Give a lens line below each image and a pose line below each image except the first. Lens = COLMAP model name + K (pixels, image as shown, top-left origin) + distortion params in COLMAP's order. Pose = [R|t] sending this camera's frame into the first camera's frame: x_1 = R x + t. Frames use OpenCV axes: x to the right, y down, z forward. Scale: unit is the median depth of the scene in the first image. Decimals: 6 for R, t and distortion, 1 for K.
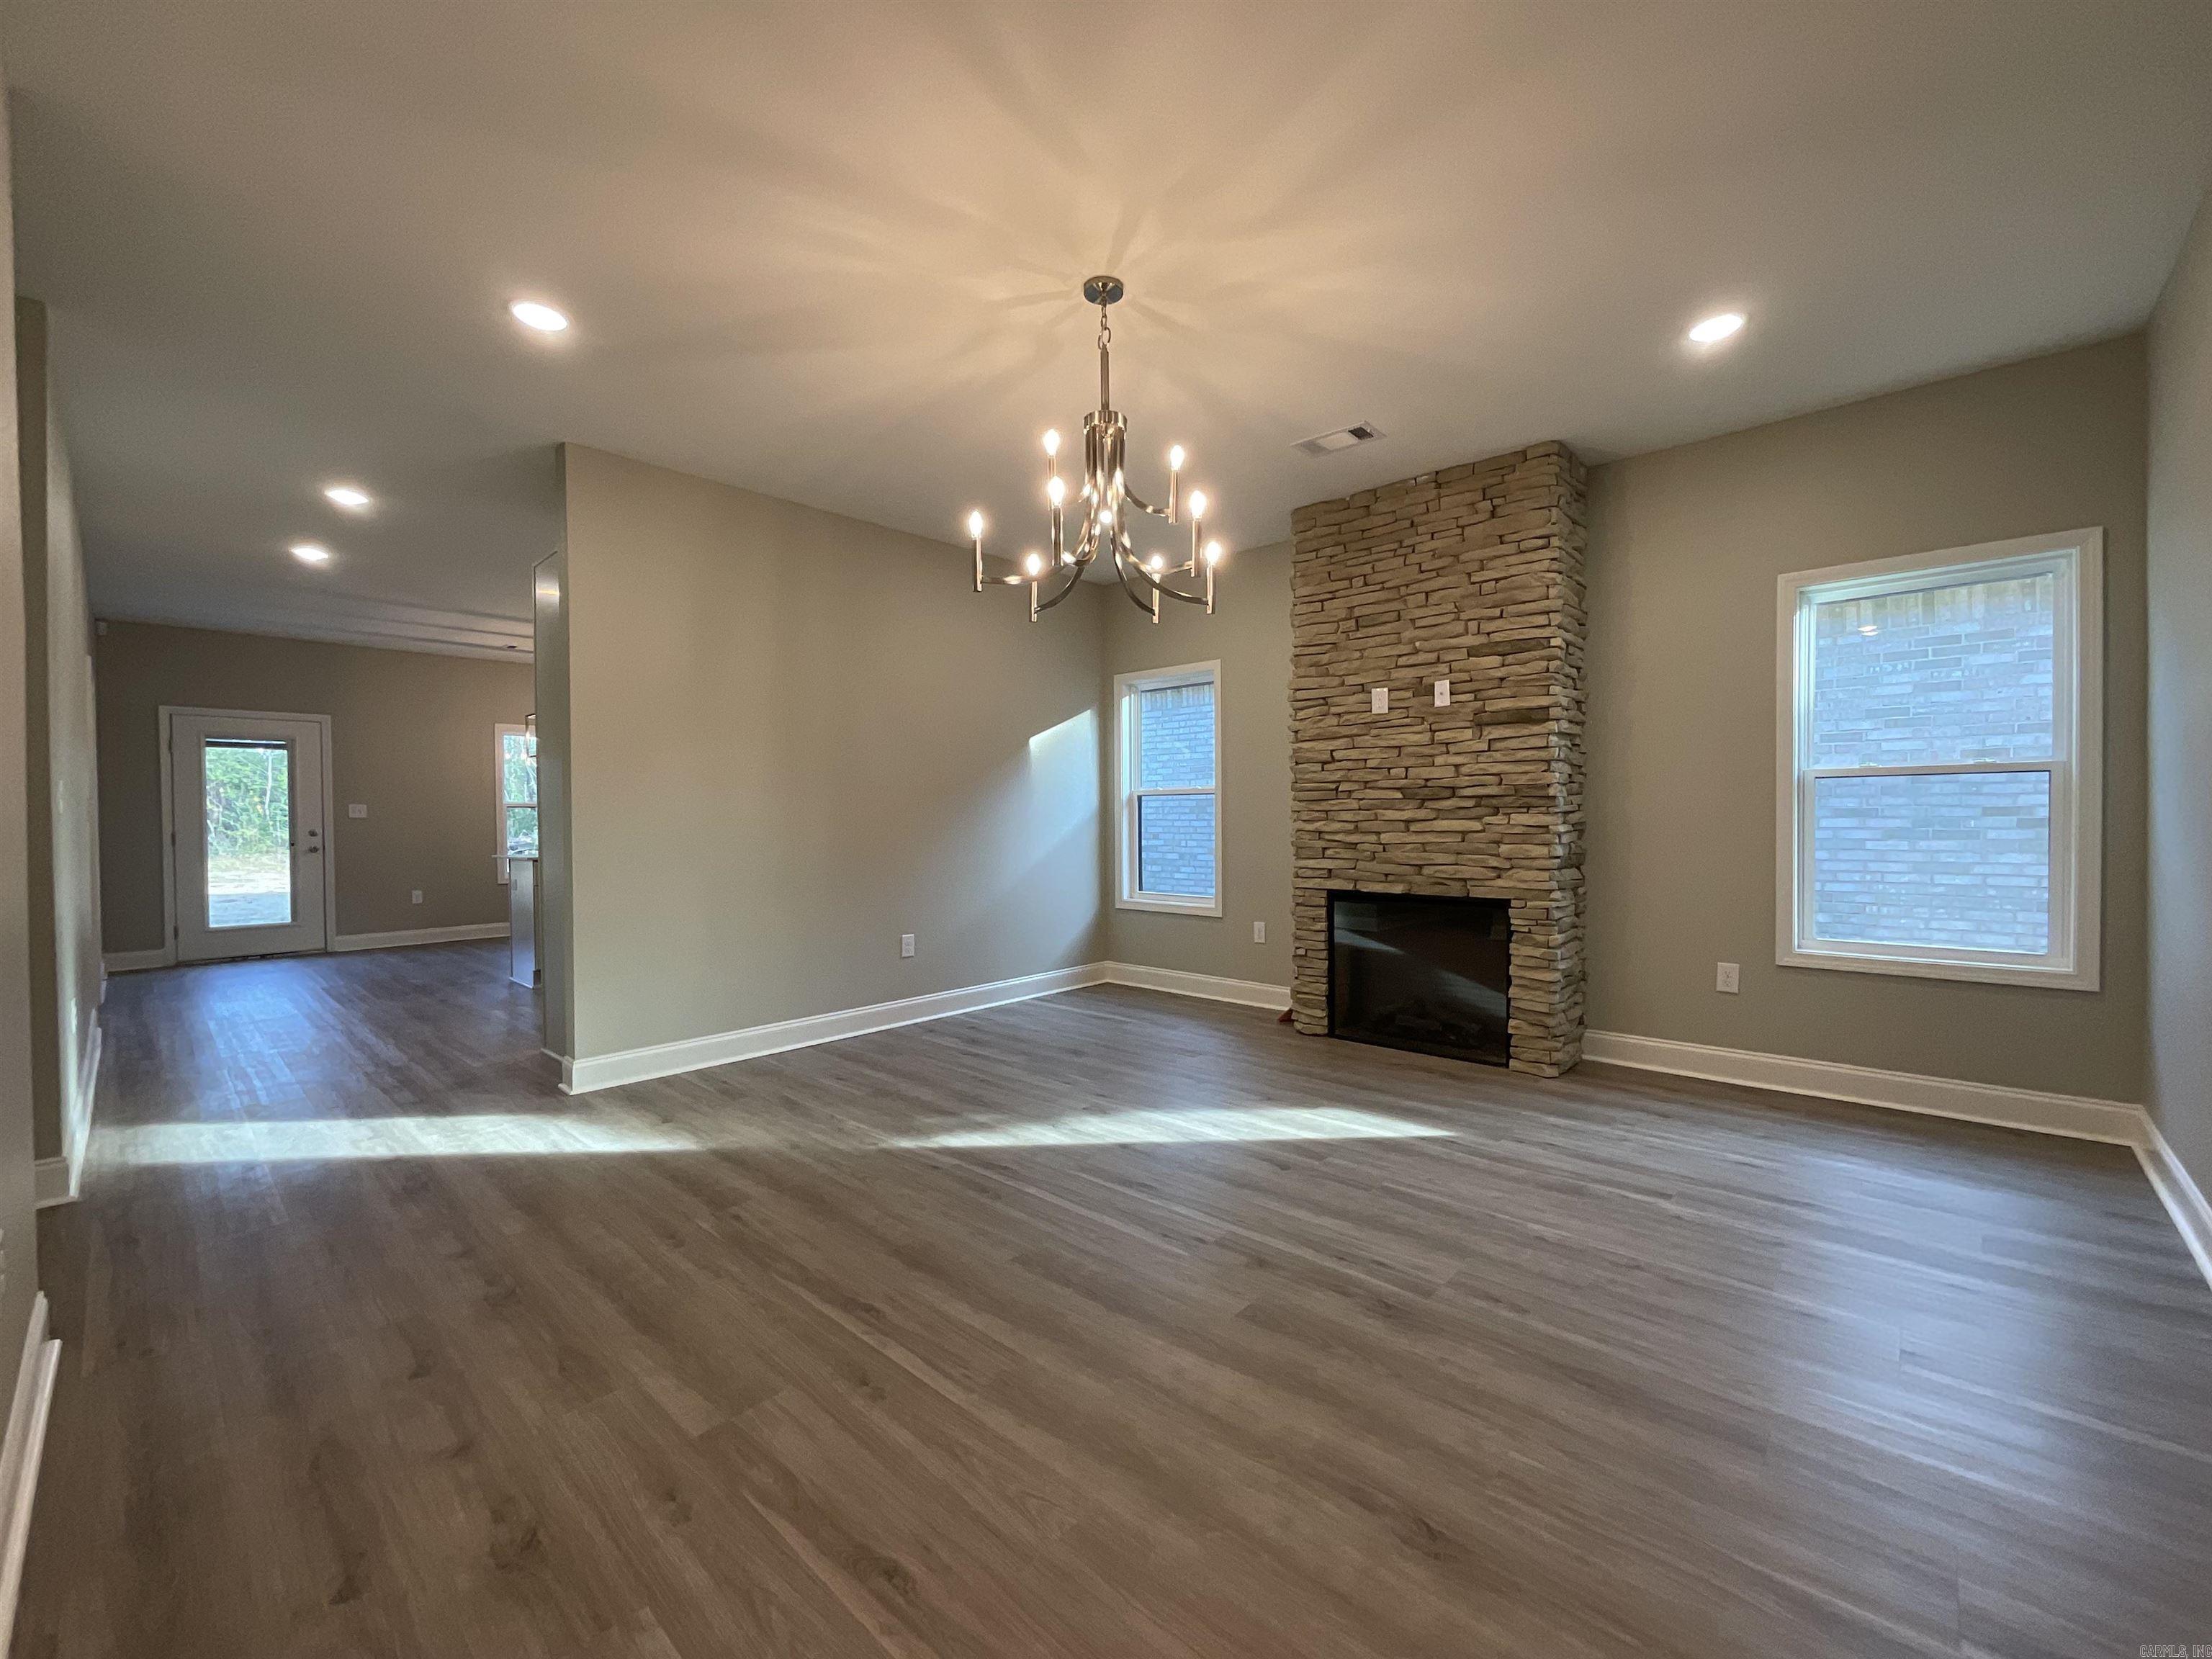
lens RADIAL K [[897.7, 0, 1110.0], [0, 897.7, 829.2], [0, 0, 1]] dist [-0.002556, 0.002201]
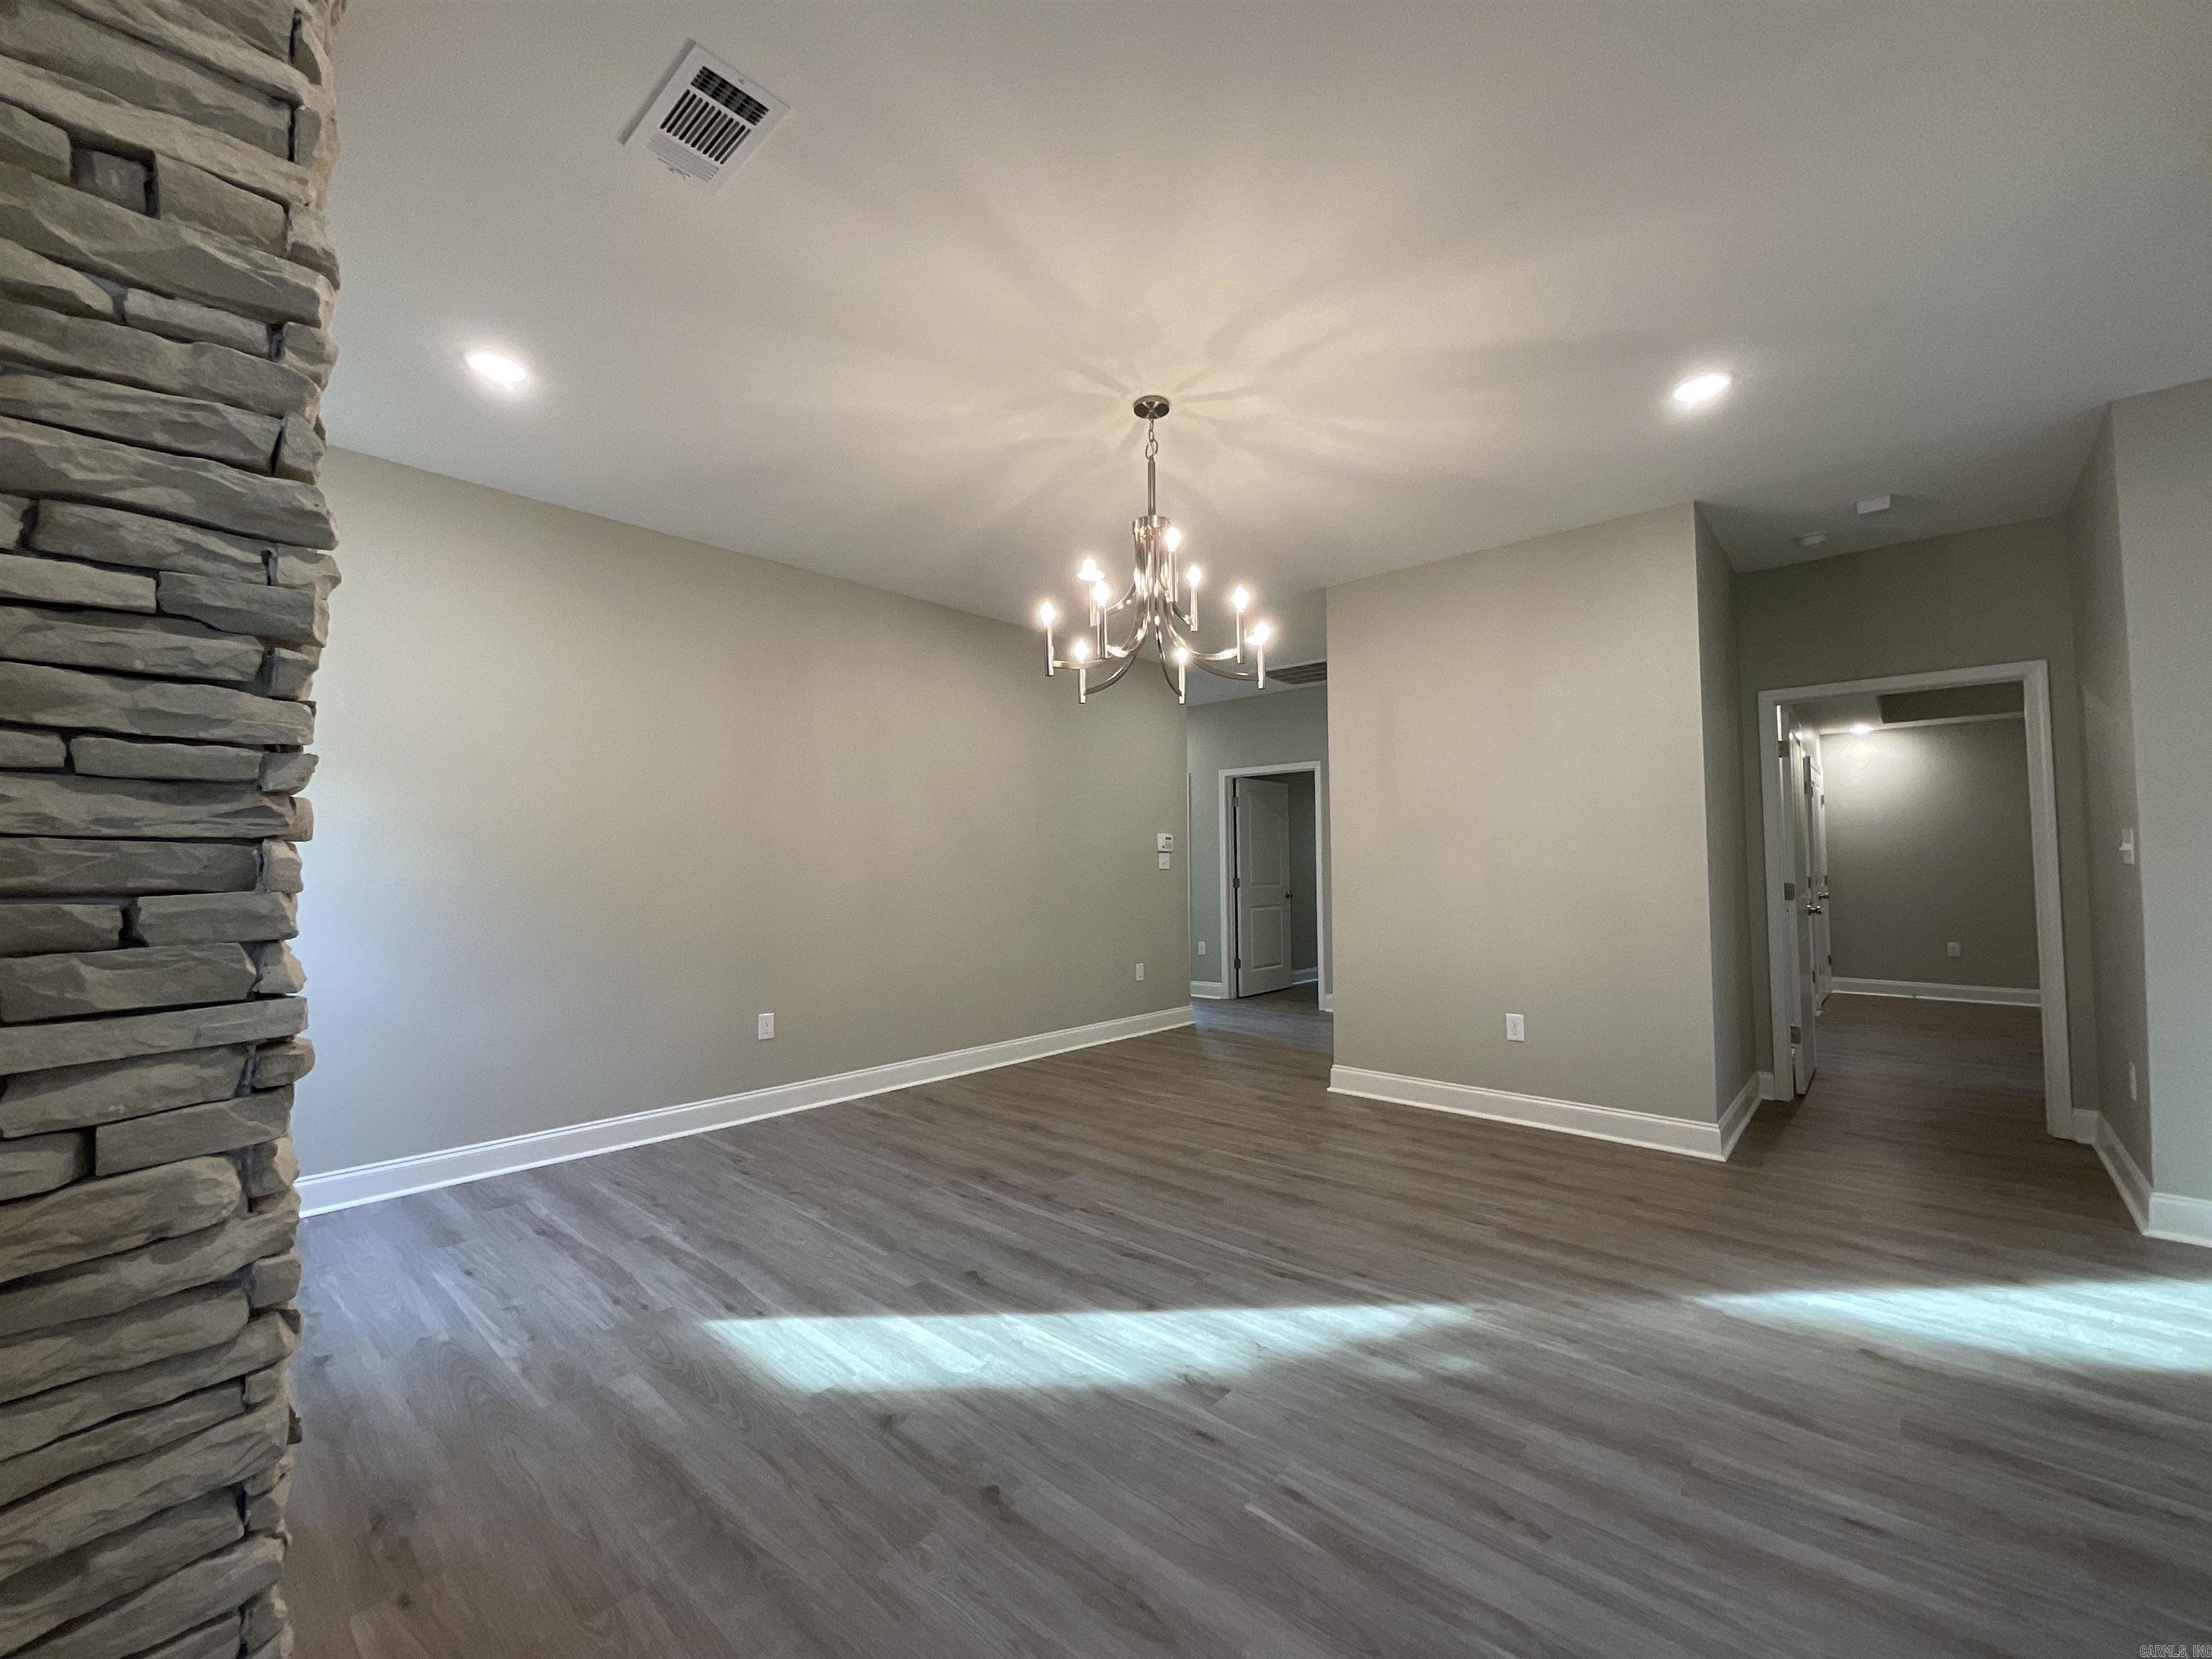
lens RADIAL K [[897.7, 0, 1109.1], [0, 897.7, 831.0], [0, 0, 1]] dist [-0.002556, 0.002201]
pose [[-0.999900, 0.012721, -0.006194, 0.043431], [0.012908, 0.999432, -0.031145, -0.031106], [0.005794, -0.031221, -0.999496, 1.512017]]
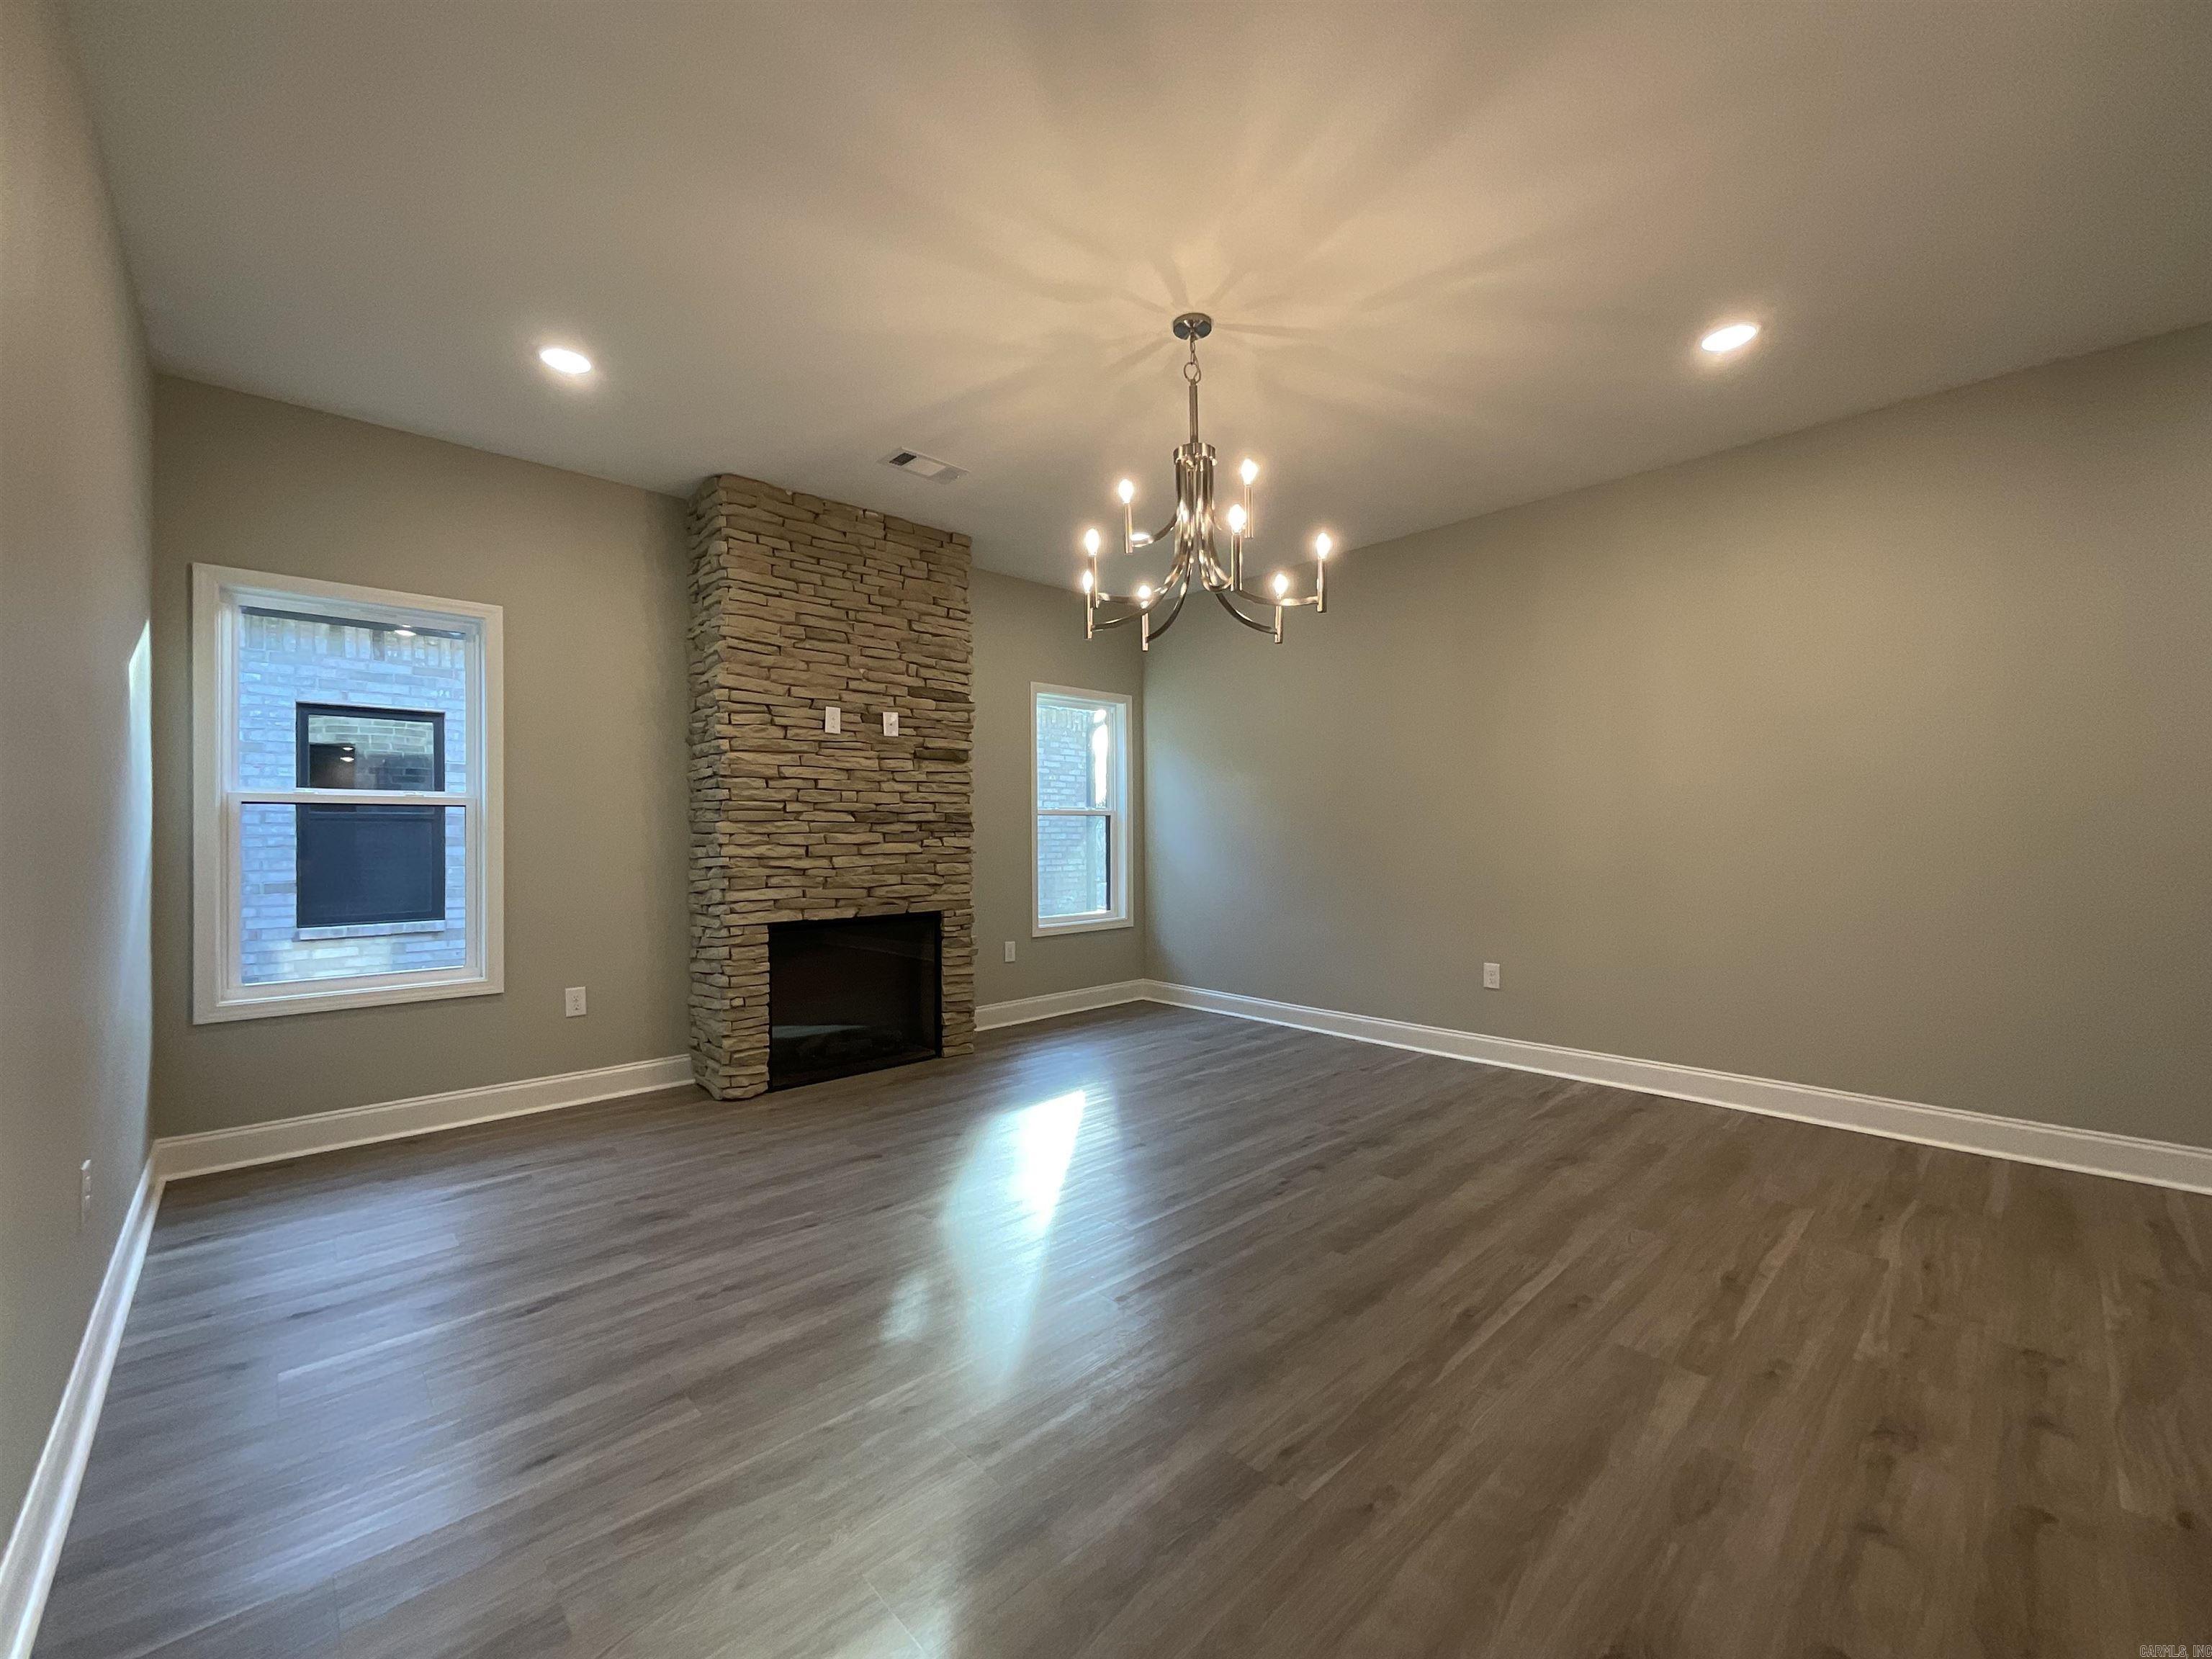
lens RADIAL K [[897.7, 0, 1103.4], [0, 897.7, 830.5], [0, 0, 1]] dist [-0.002556, 0.002201]
pose [[0.080816, 0.012023, 0.996656, -0.749673], [0.018917, 0.999729, -0.013594, -0.006679], [-0.996549, 0.019953, 0.080567, 0.745342]]
